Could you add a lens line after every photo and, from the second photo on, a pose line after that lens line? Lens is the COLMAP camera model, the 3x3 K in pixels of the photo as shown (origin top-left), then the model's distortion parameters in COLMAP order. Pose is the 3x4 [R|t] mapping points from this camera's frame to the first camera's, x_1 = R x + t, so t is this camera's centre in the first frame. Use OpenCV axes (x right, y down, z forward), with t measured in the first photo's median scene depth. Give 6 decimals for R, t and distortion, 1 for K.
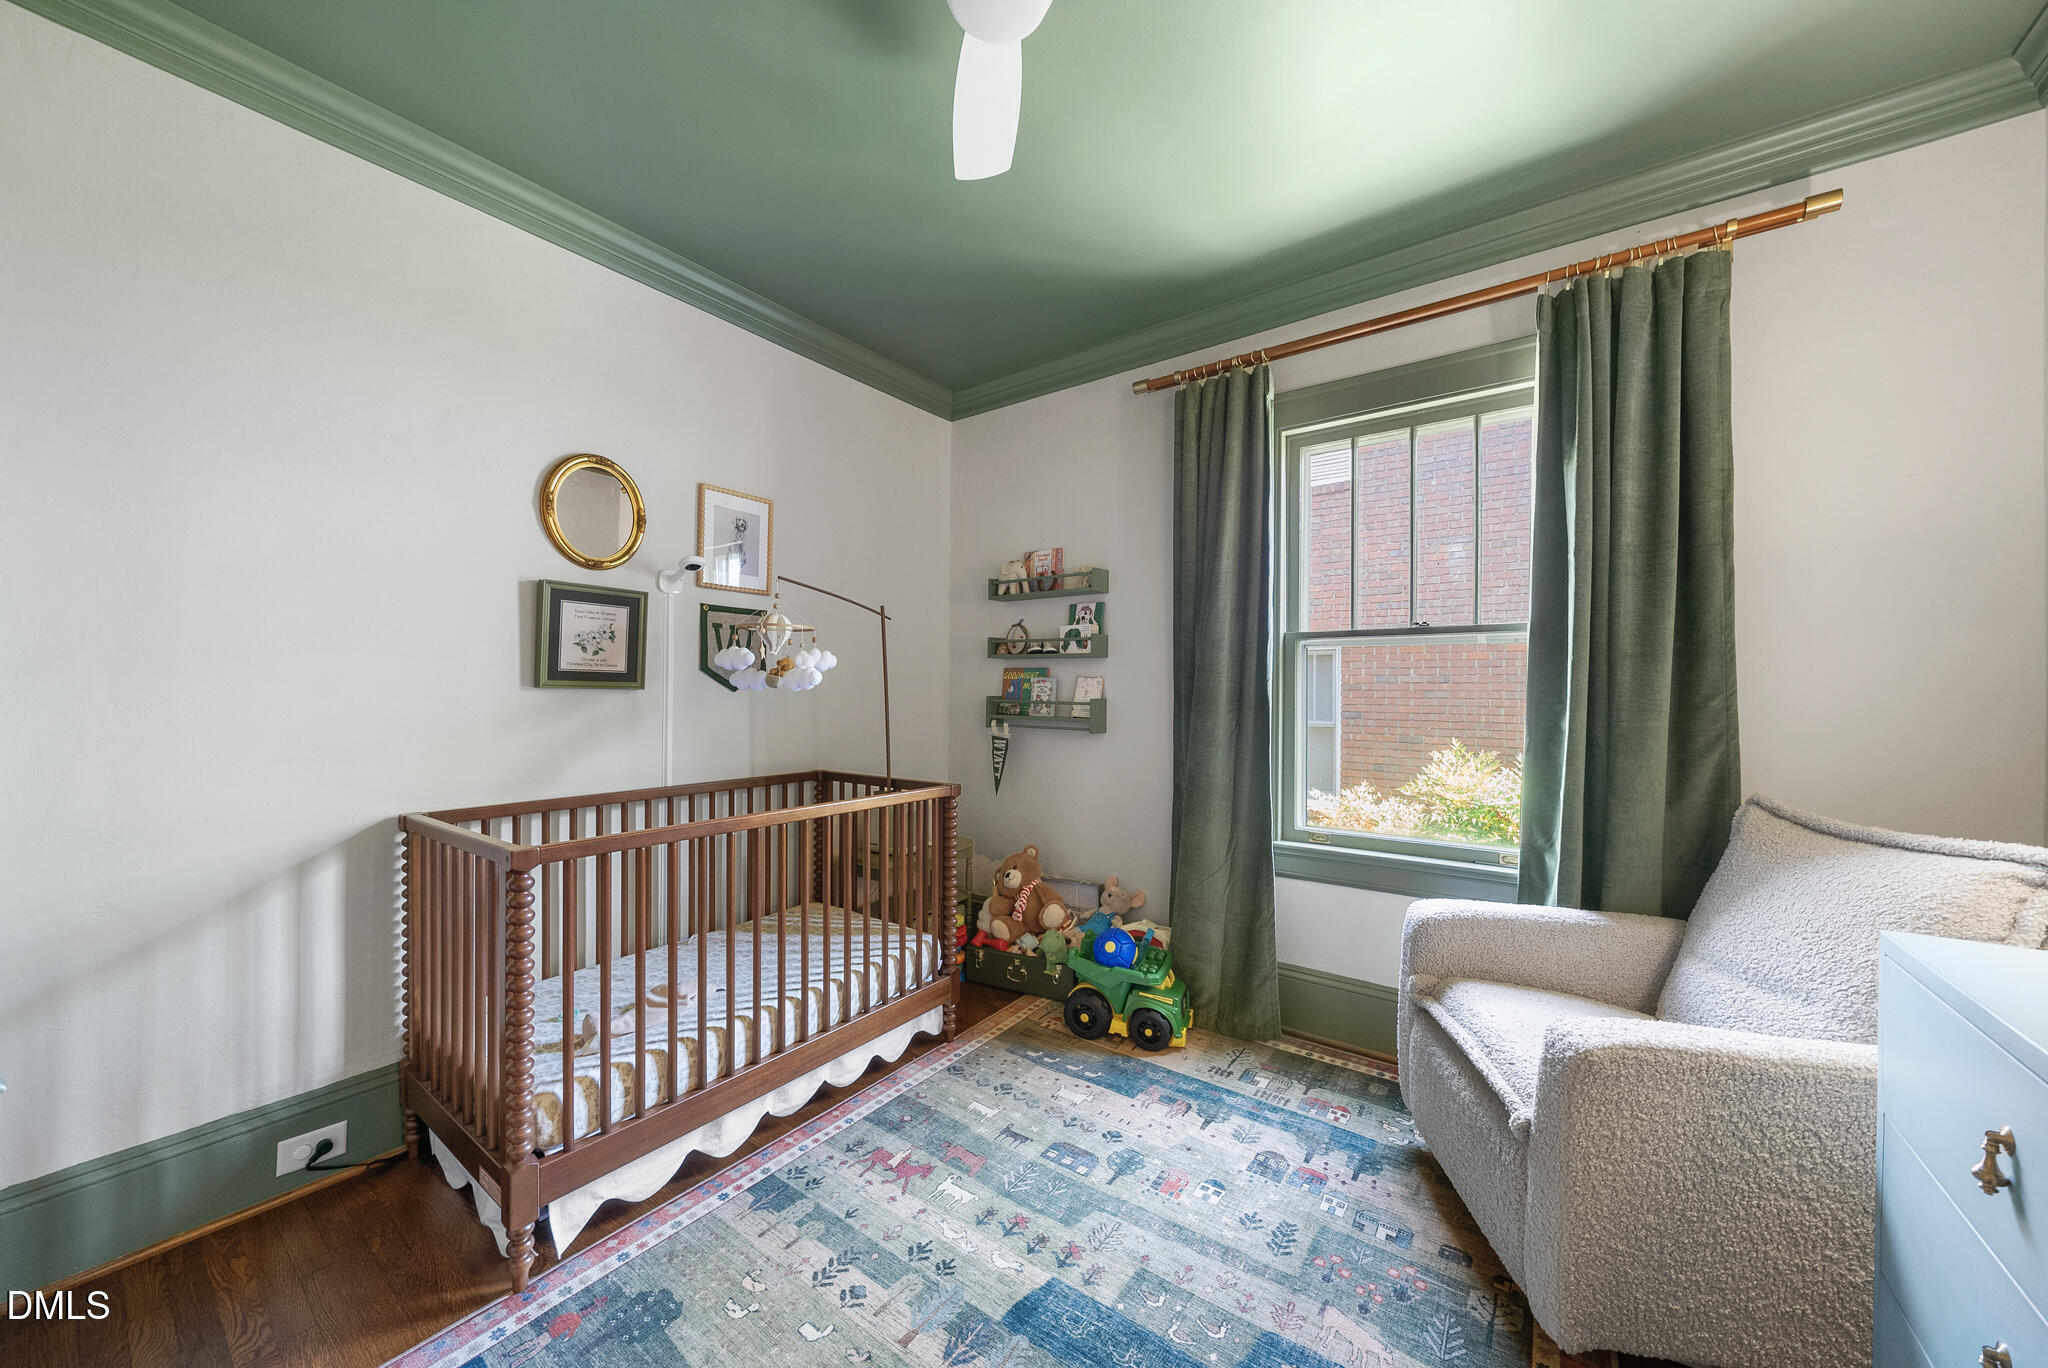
lens RADIAL K [[700.1, 0, 1006.0], [0, 700.1, 695.4], [0, 0, 1]] dist [-0.006613, 0.000197]
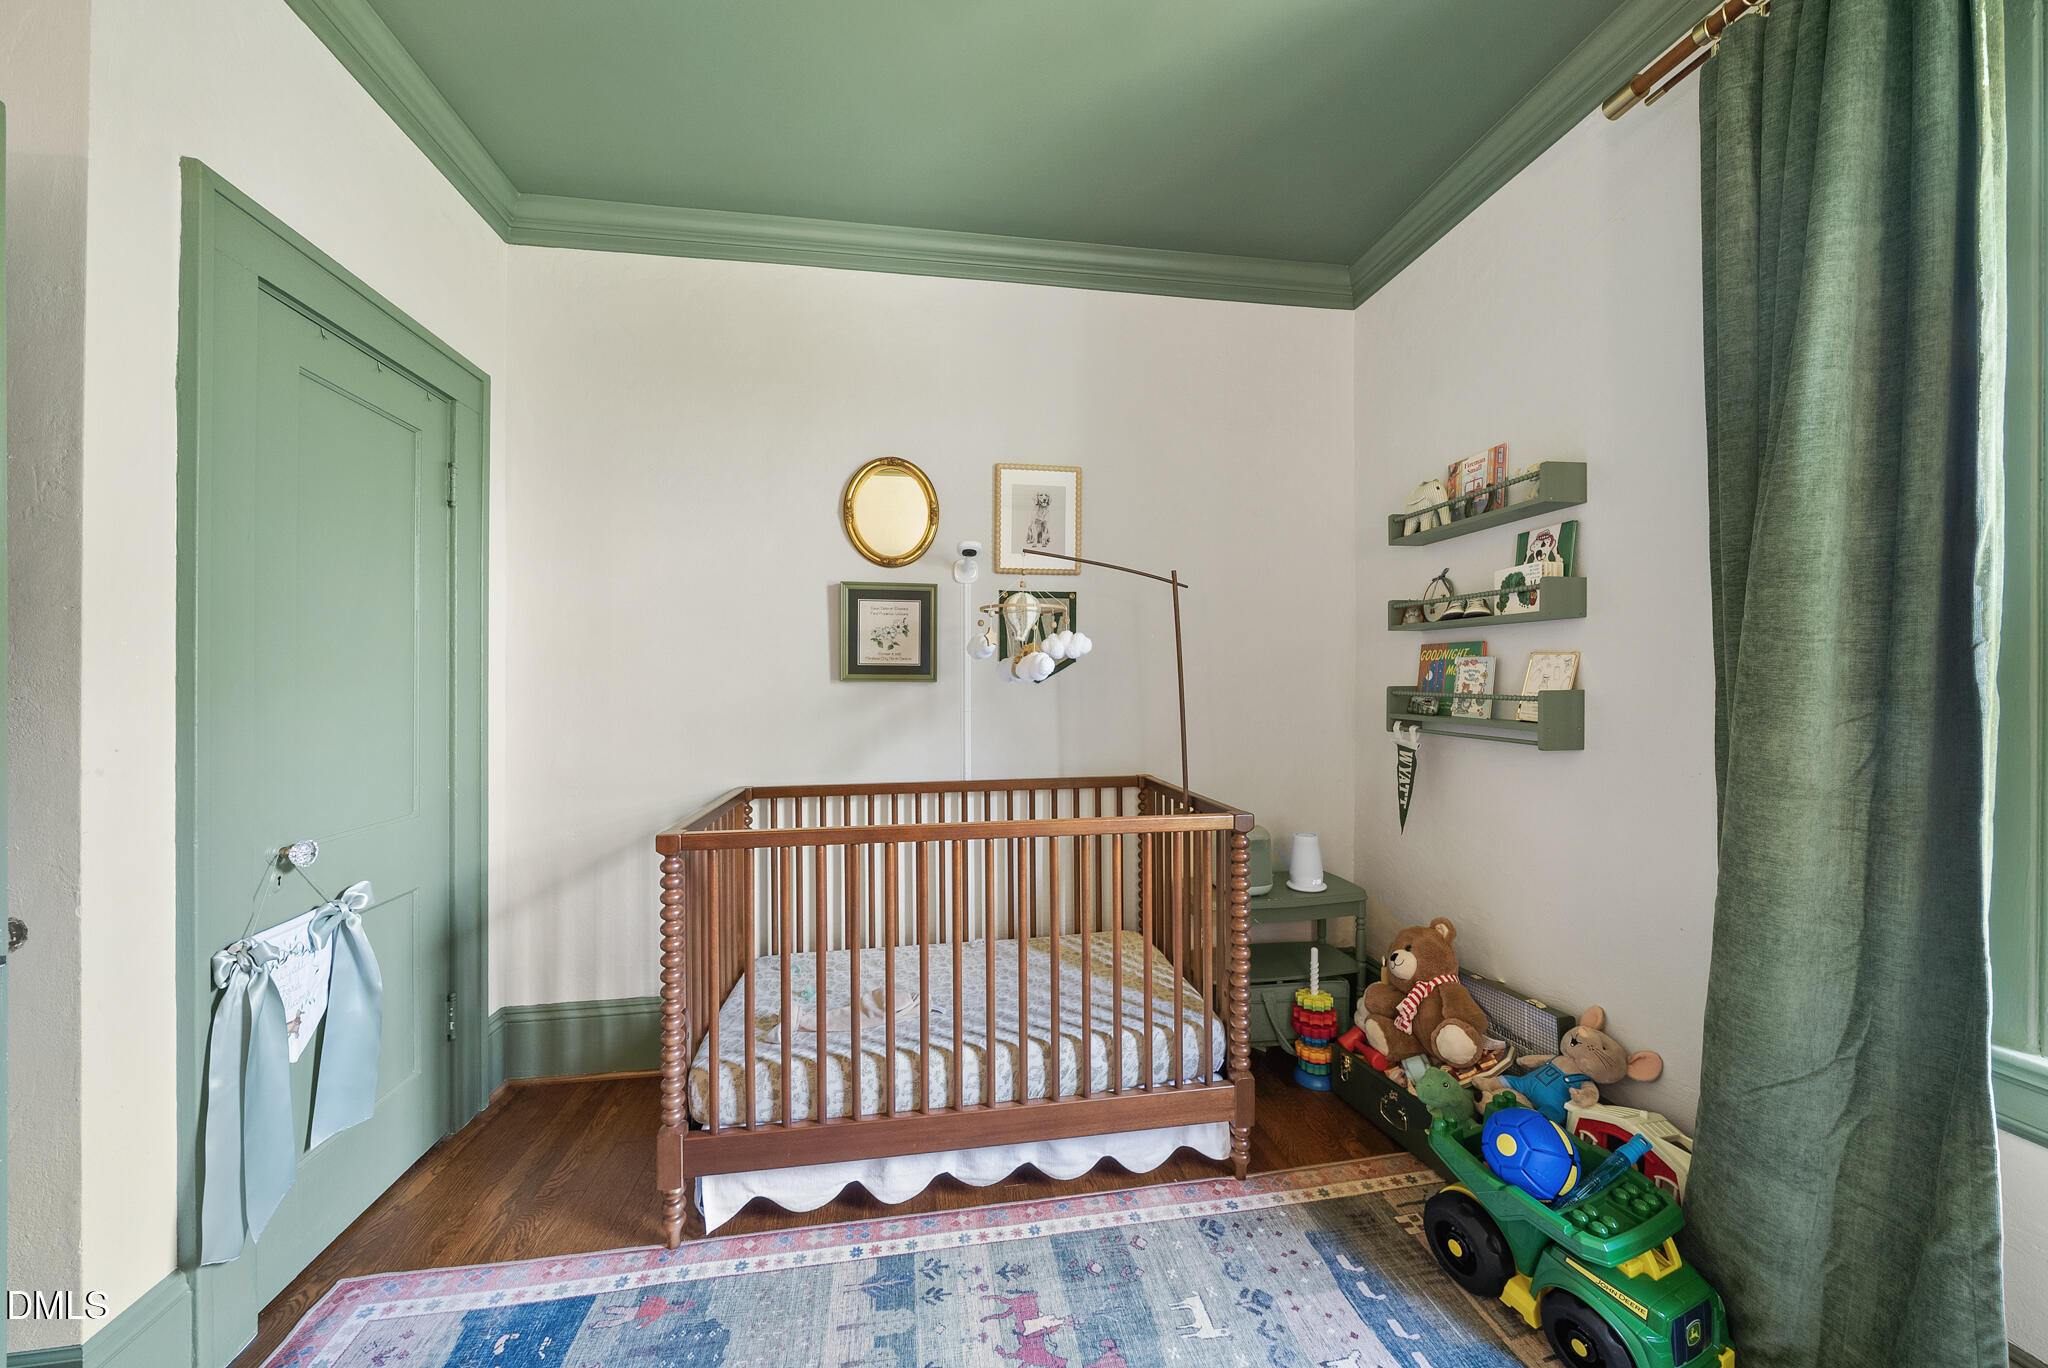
lens RADIAL K [[700.1, 0, 1029.8], [0, 700.1, 687.0], [0, 0, 1]] dist [-0.006613, 0.000197]
pose [[0.726866, -0.005595, -0.686757, 0.245469], [0.005508, 0.999982, -0.002317, 0.001678], [0.686757, -0.002098, 0.726884, 0.338827]]
